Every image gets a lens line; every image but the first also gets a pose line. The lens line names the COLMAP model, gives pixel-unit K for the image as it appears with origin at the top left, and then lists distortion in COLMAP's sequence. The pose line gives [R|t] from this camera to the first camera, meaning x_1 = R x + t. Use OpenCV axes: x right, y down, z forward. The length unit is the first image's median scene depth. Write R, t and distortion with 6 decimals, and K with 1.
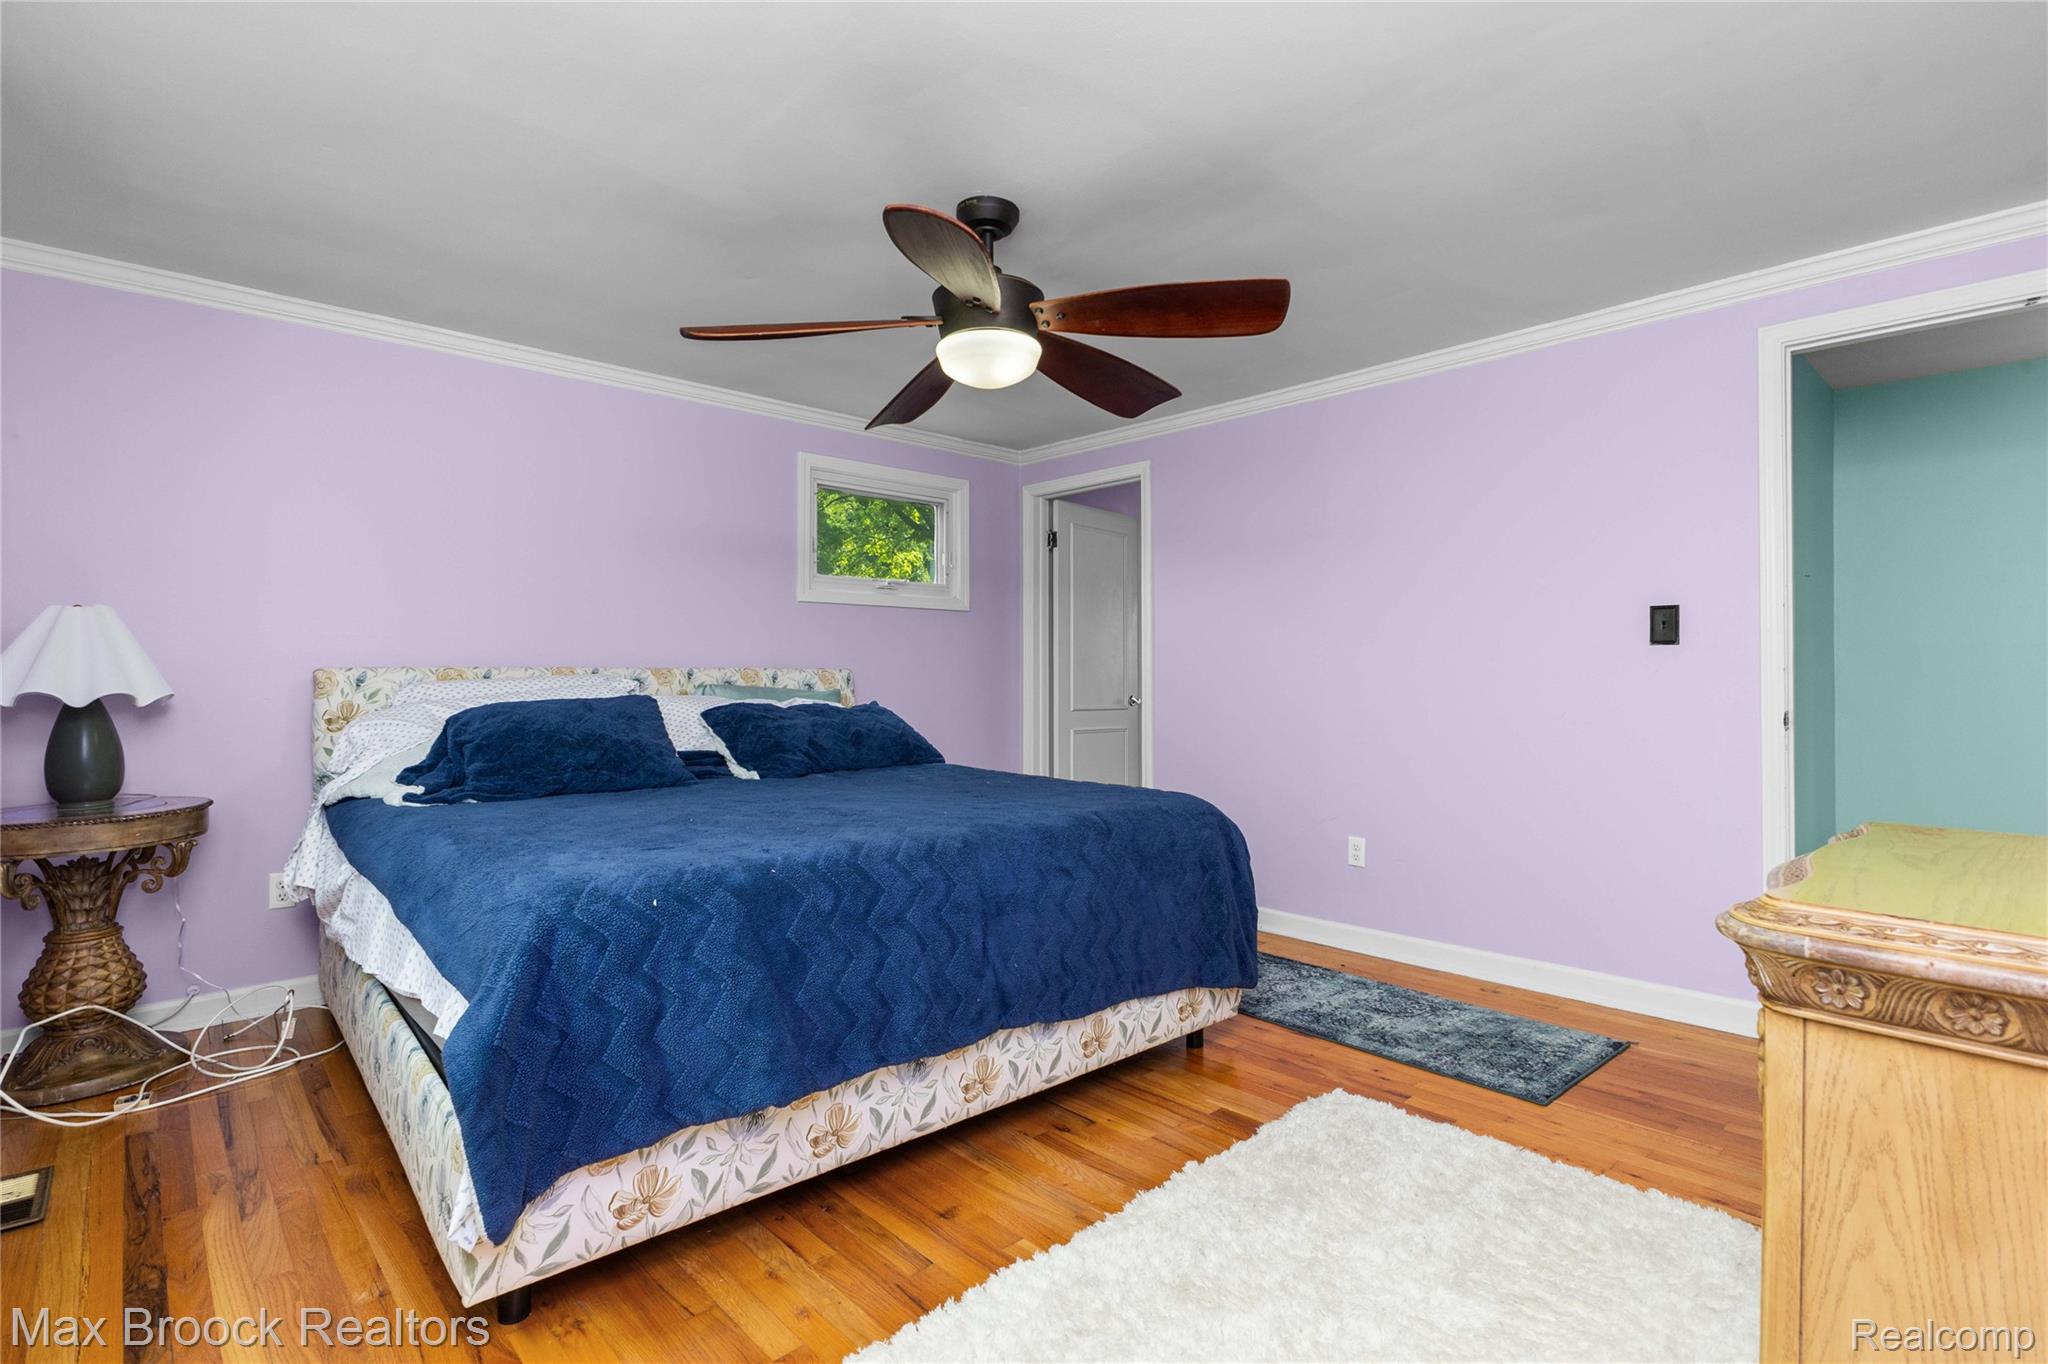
lens RADIAL K [[967.1, 0, 1030.4], [0, 967.1, 684.0], [0, 0, 1]] dist [-0.002566, 0.001038]
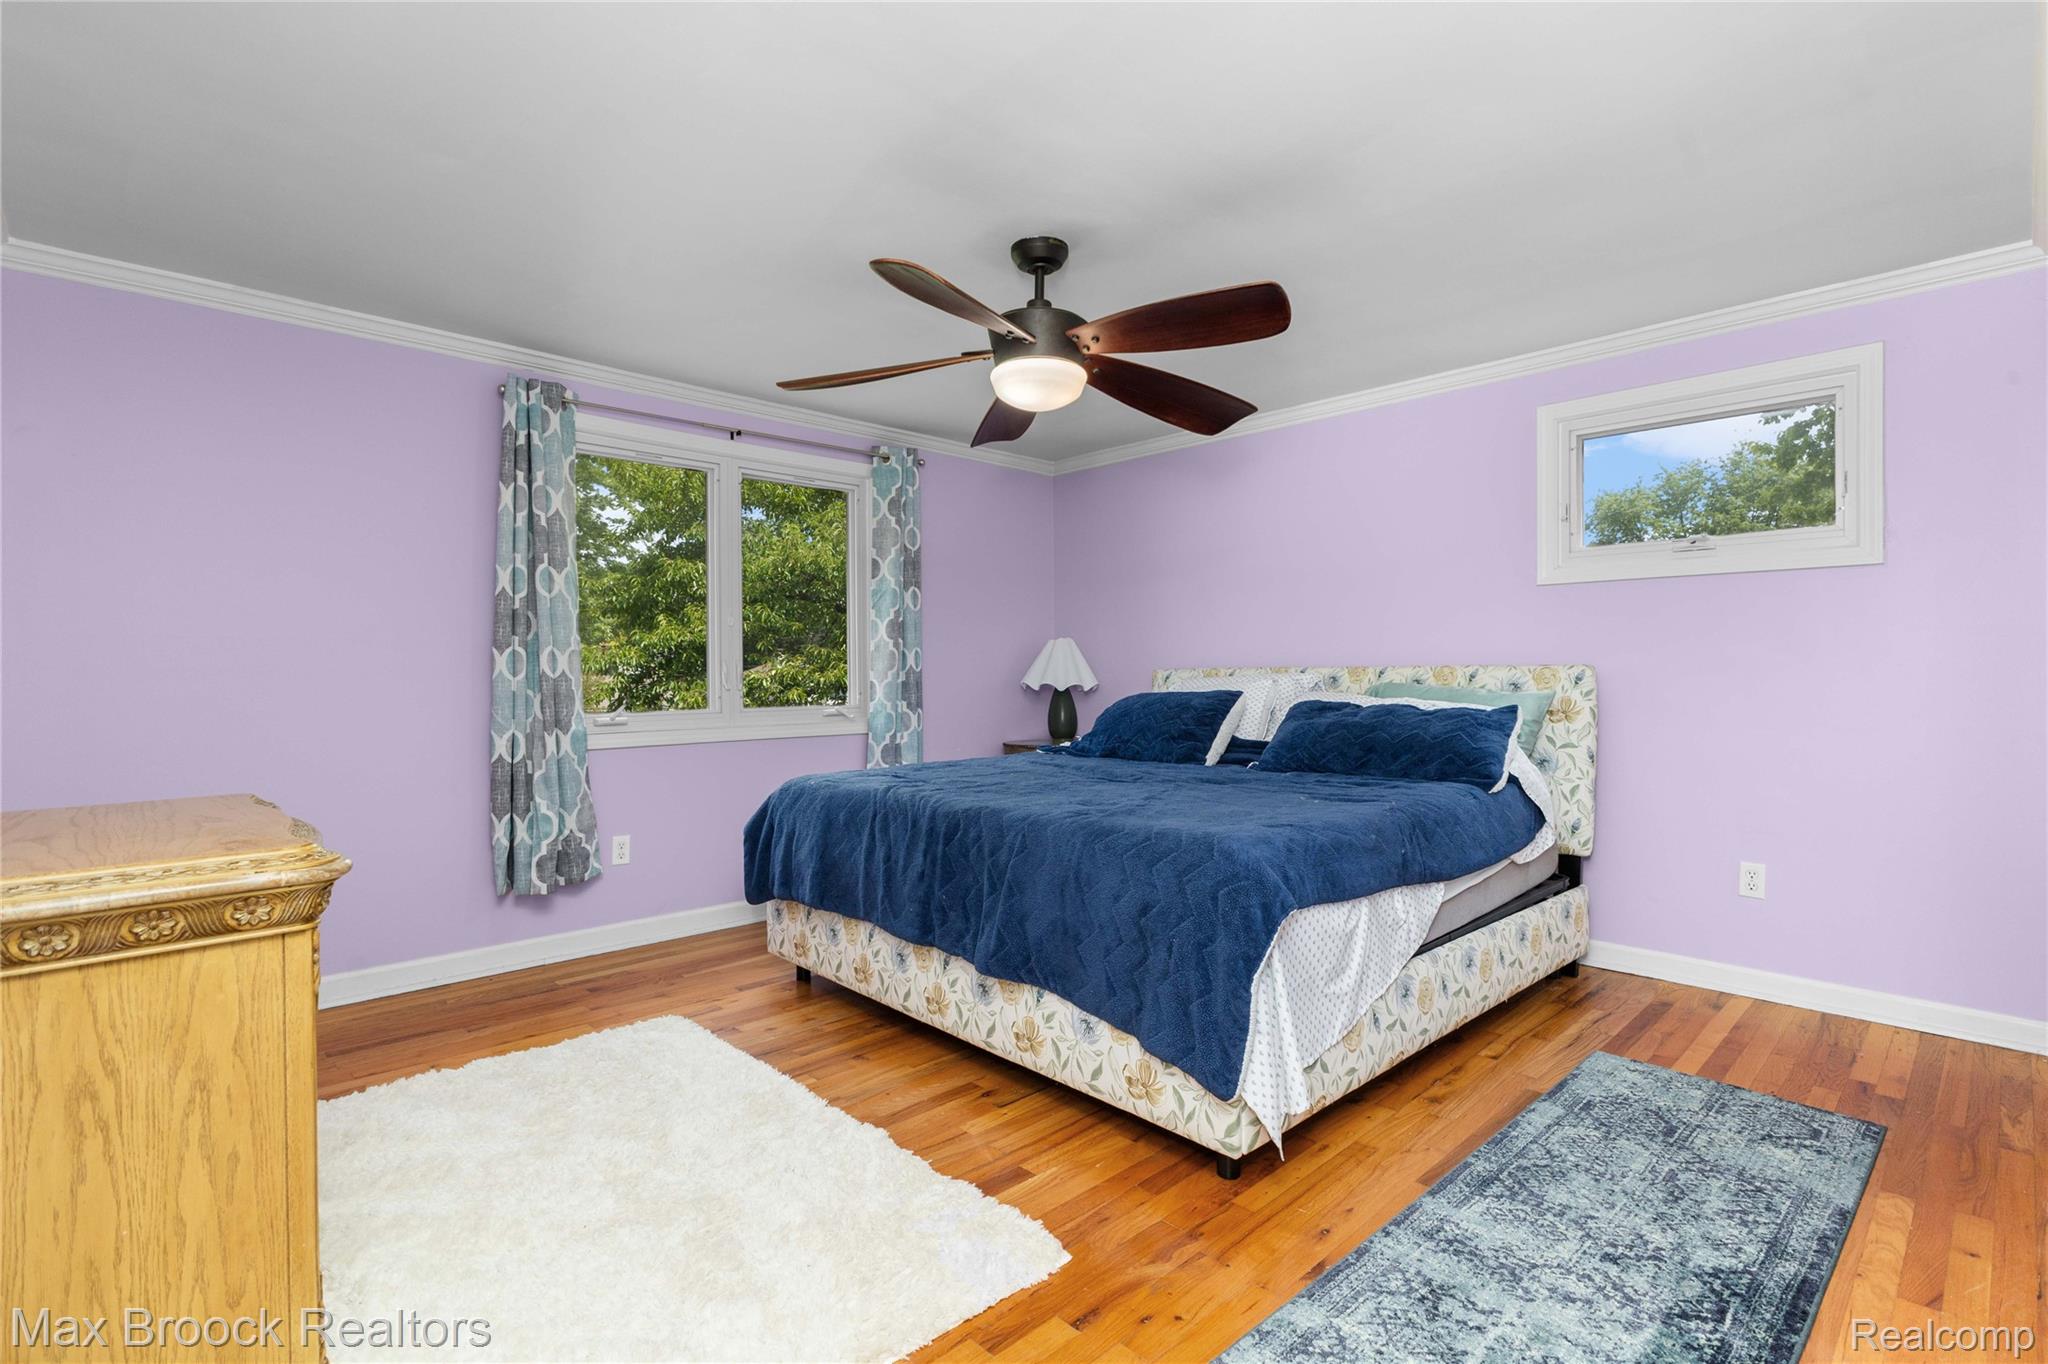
lens RADIAL K [[967.1, 0, 1022.2], [0, 967.1, 676.5], [0, 0, 1]] dist [-0.002566, 0.001038]
pose [[0.013963, 0.003430, -0.999897, 0.986508], [-0.007958, 0.999963, 0.003319, -0.009730], [0.999871, 0.007911, 0.013990, 0.902628]]
